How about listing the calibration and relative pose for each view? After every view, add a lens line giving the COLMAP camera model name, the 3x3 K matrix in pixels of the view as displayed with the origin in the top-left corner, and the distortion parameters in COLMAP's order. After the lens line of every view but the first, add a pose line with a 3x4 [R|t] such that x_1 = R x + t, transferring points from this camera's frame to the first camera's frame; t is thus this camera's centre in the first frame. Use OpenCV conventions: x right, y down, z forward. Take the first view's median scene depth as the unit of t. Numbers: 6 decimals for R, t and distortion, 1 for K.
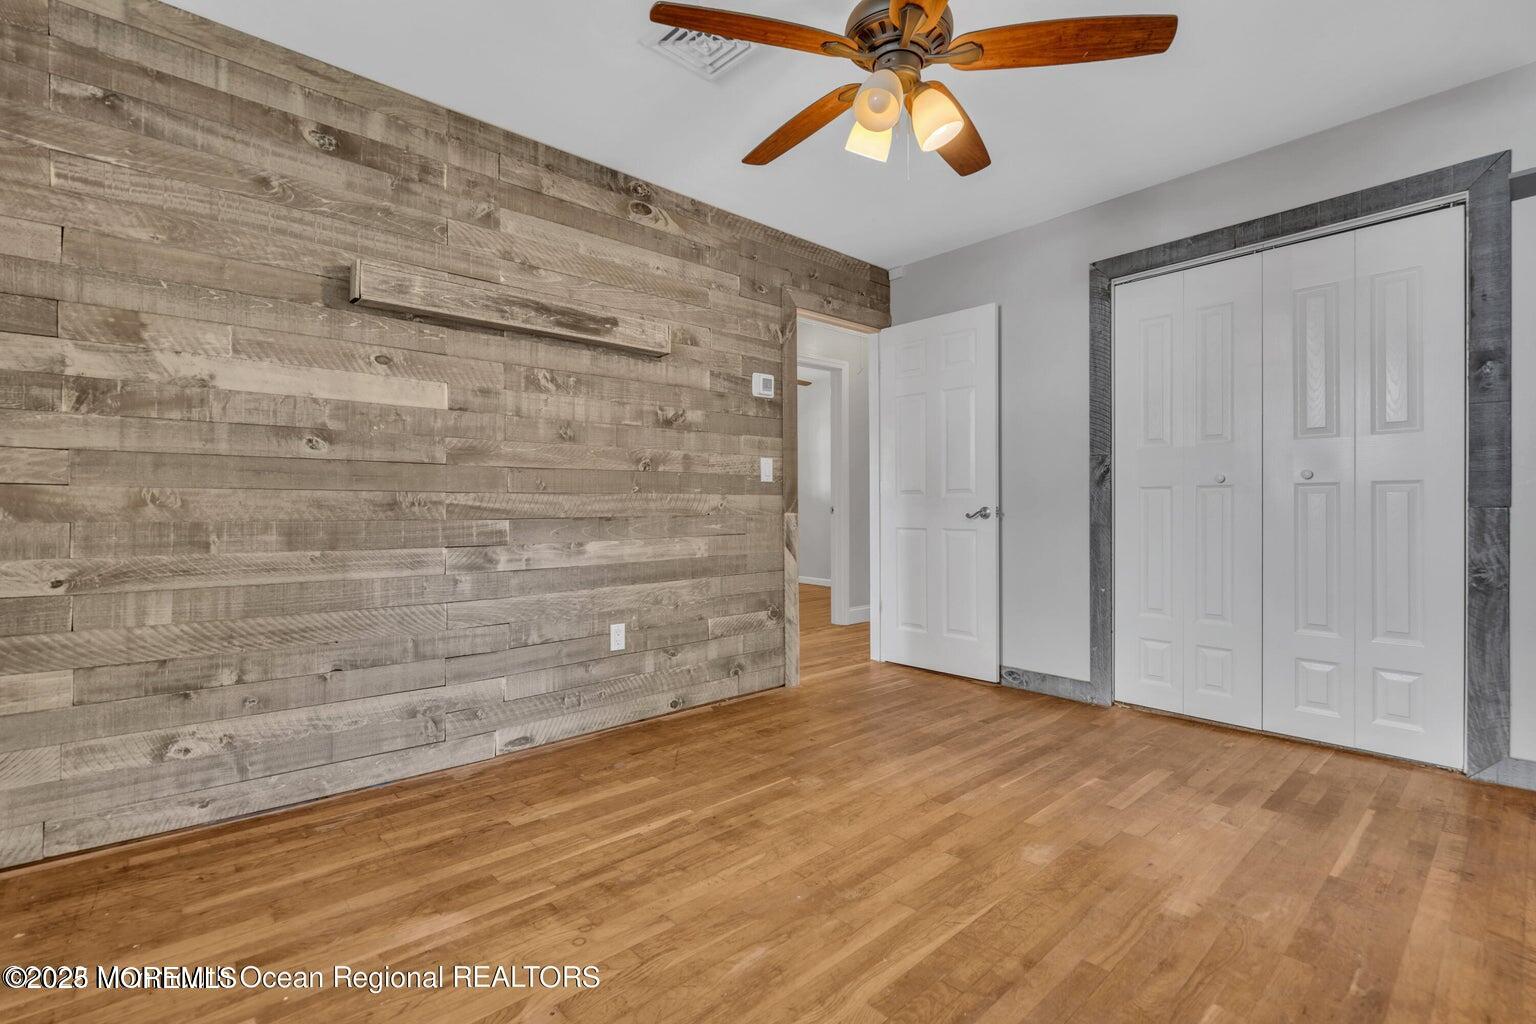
lens RADIAL K [[696.3, 0, 768.0], [0, 696.3, 512.0], [0, 0, 1]] dist [0.000213, 0.000191]
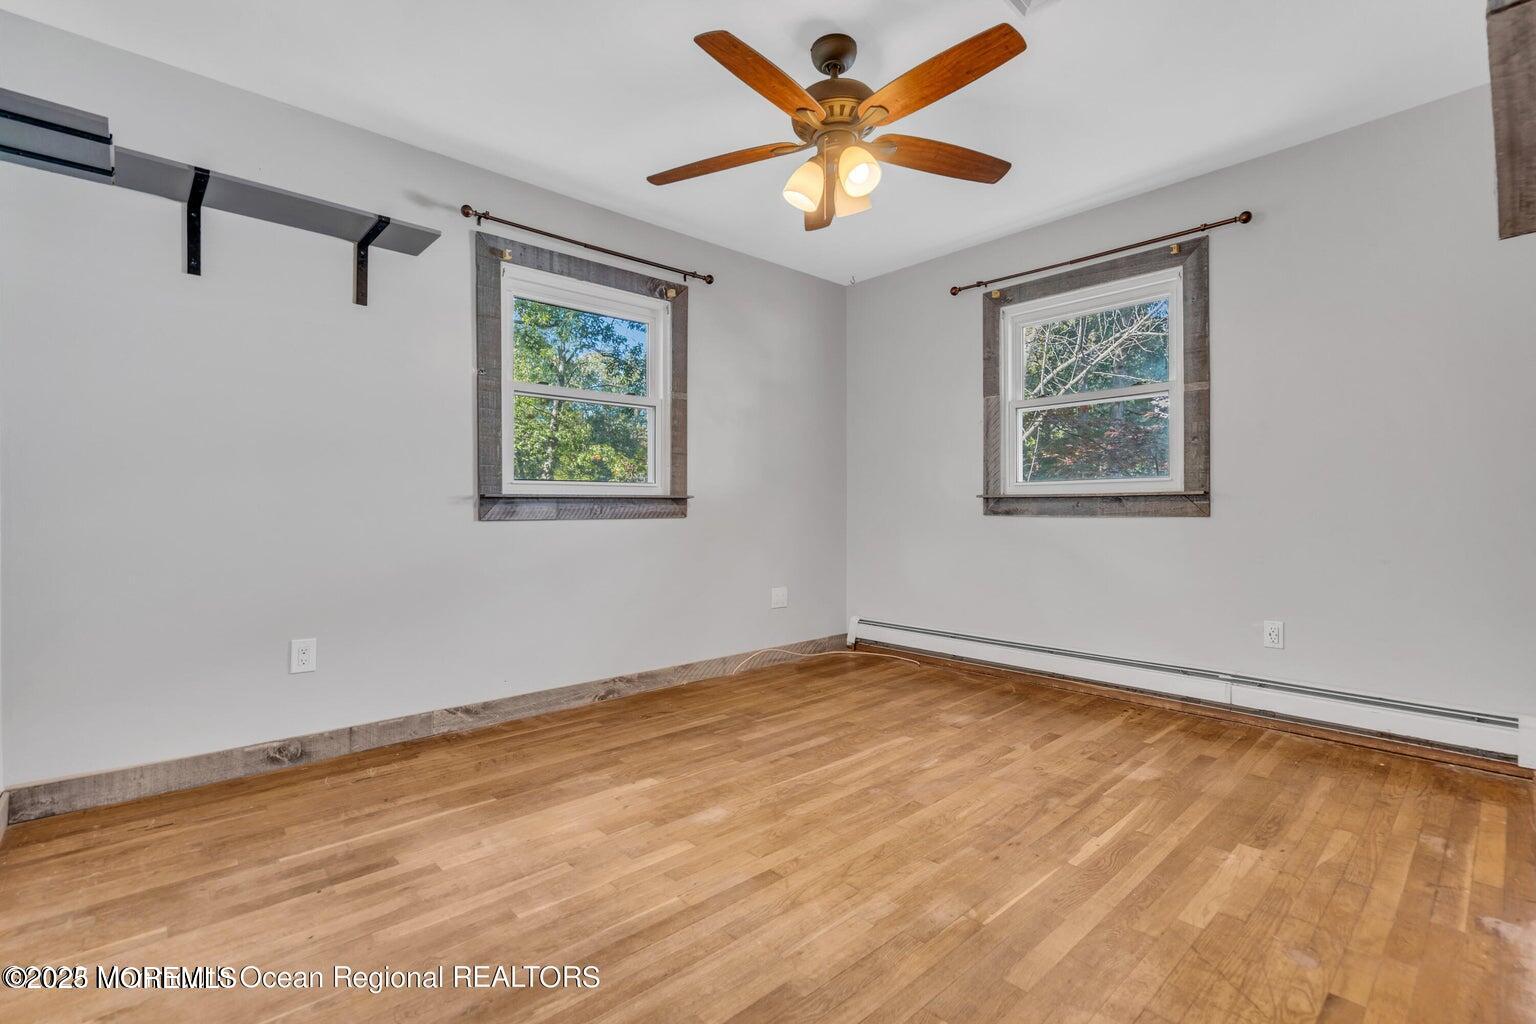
lens RADIAL K [[696.3, 0, 768.0], [0, 696.3, 512.0], [0, 0, 1]] dist [0.000213, 0.000191]
pose [[-0.999973, 0.005494, -0.004939, 0.278681], [0.005427, 0.999895, 0.013410, -0.012058], [0.005012, 0.013383, -0.999898, 1.964269]]
